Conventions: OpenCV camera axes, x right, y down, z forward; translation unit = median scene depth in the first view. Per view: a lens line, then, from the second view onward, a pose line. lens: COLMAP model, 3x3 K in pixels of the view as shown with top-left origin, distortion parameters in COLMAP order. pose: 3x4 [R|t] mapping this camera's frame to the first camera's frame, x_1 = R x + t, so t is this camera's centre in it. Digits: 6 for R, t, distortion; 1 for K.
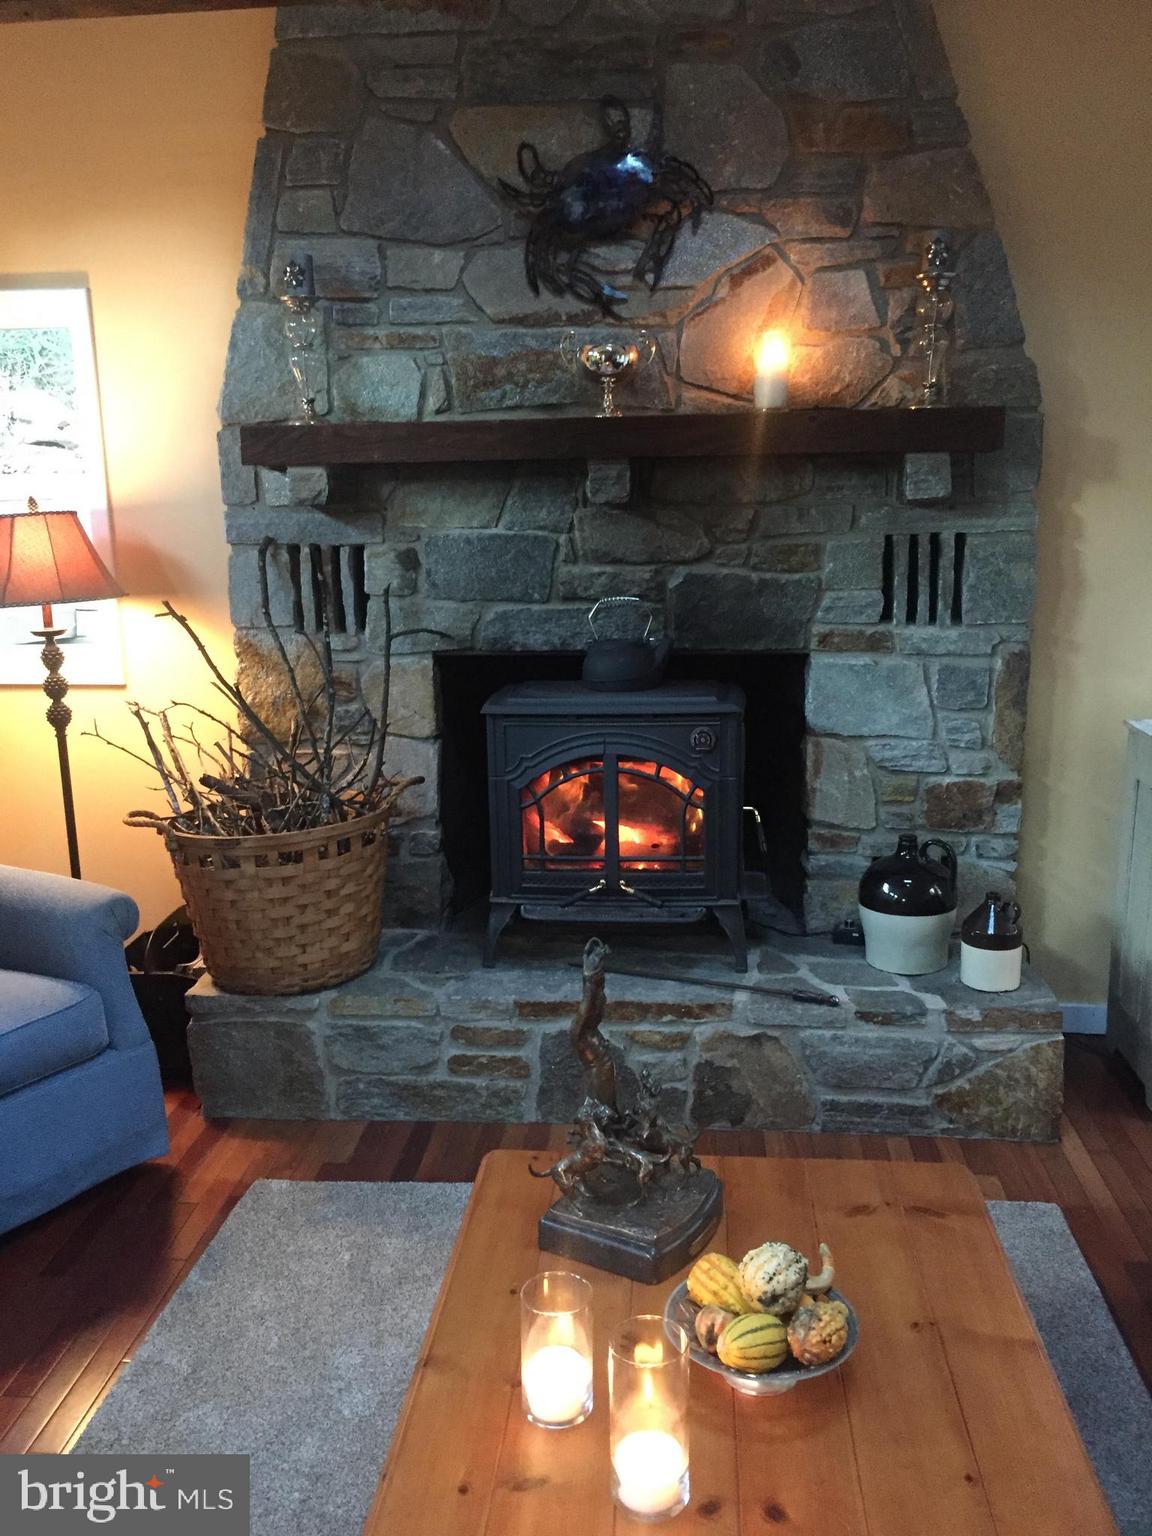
lens RADIAL K [[1305.2, 0, 571.4], [0, 1305.2, 767.8], [0, 0, 1]] dist [0.085212, -0.120174]
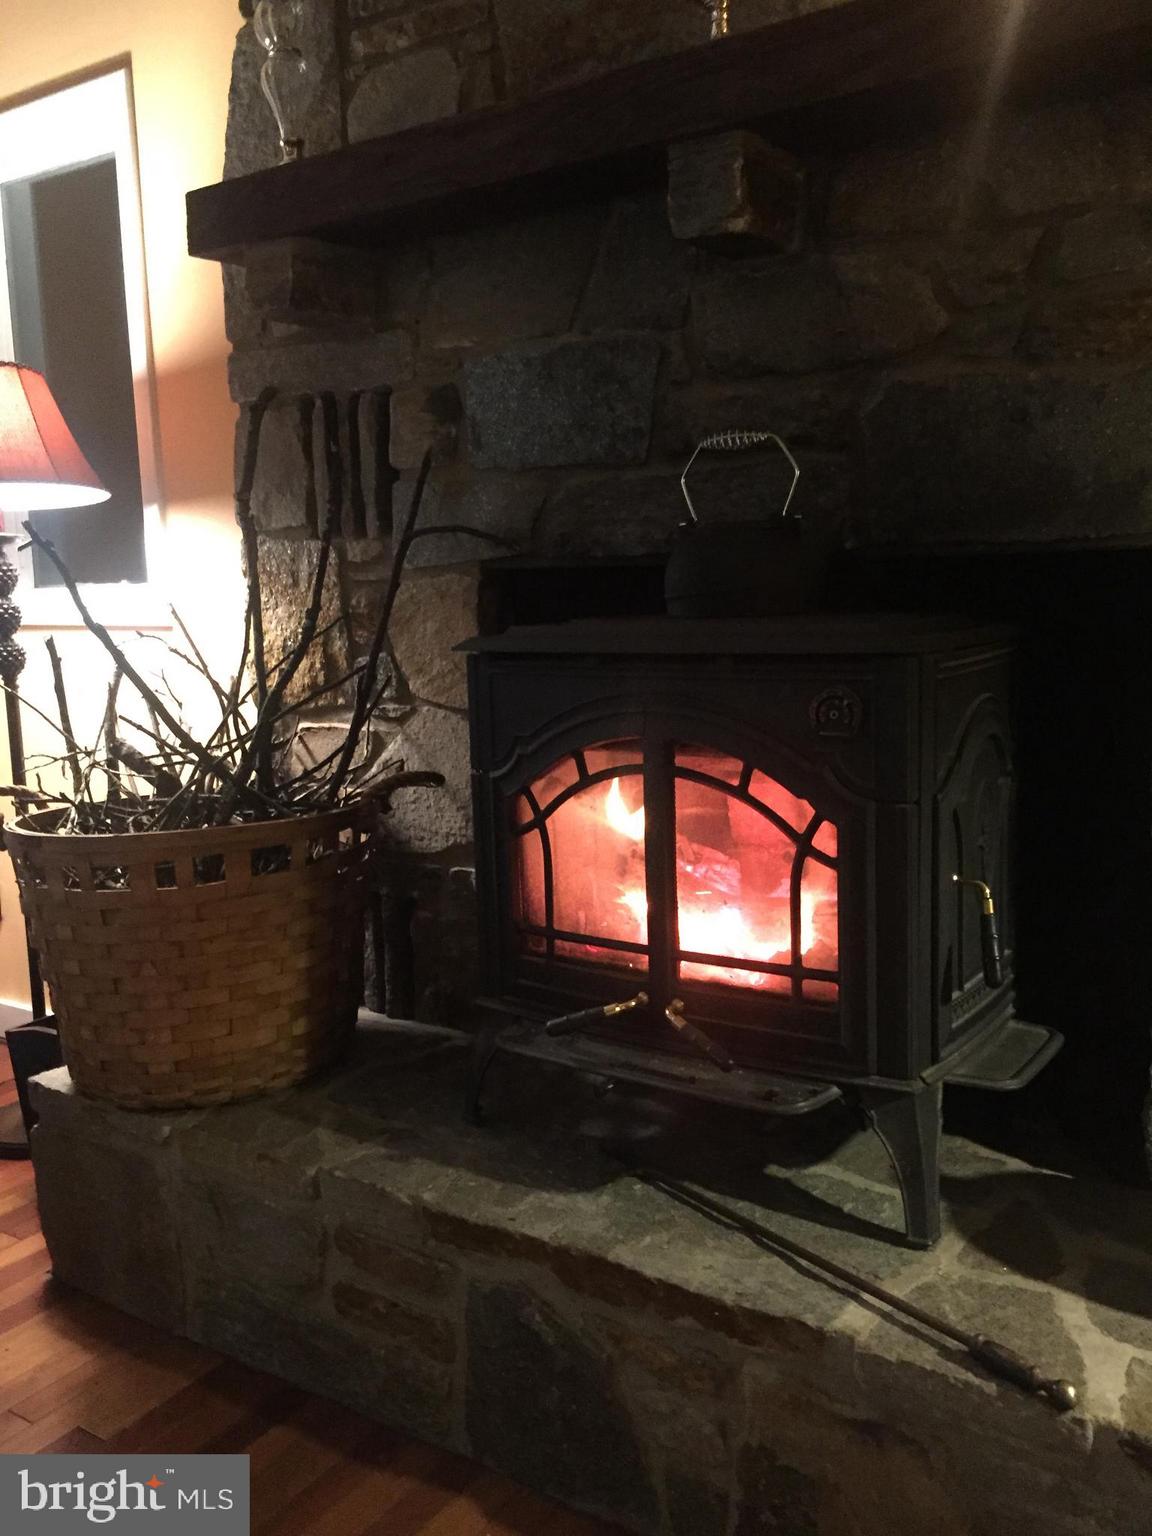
lens RADIAL K [[1305.2, 0, 581.8], [0, 1305.2, 767.8], [0, 0, 1]] dist [0.085212, -0.120174]
pose [[0.877673, 0.063004, -0.475100, 0.225051], [-0.089588, 0.995416, -0.033495, 0.018840], [0.470812, 0.071961, 0.879294, 0.524336]]
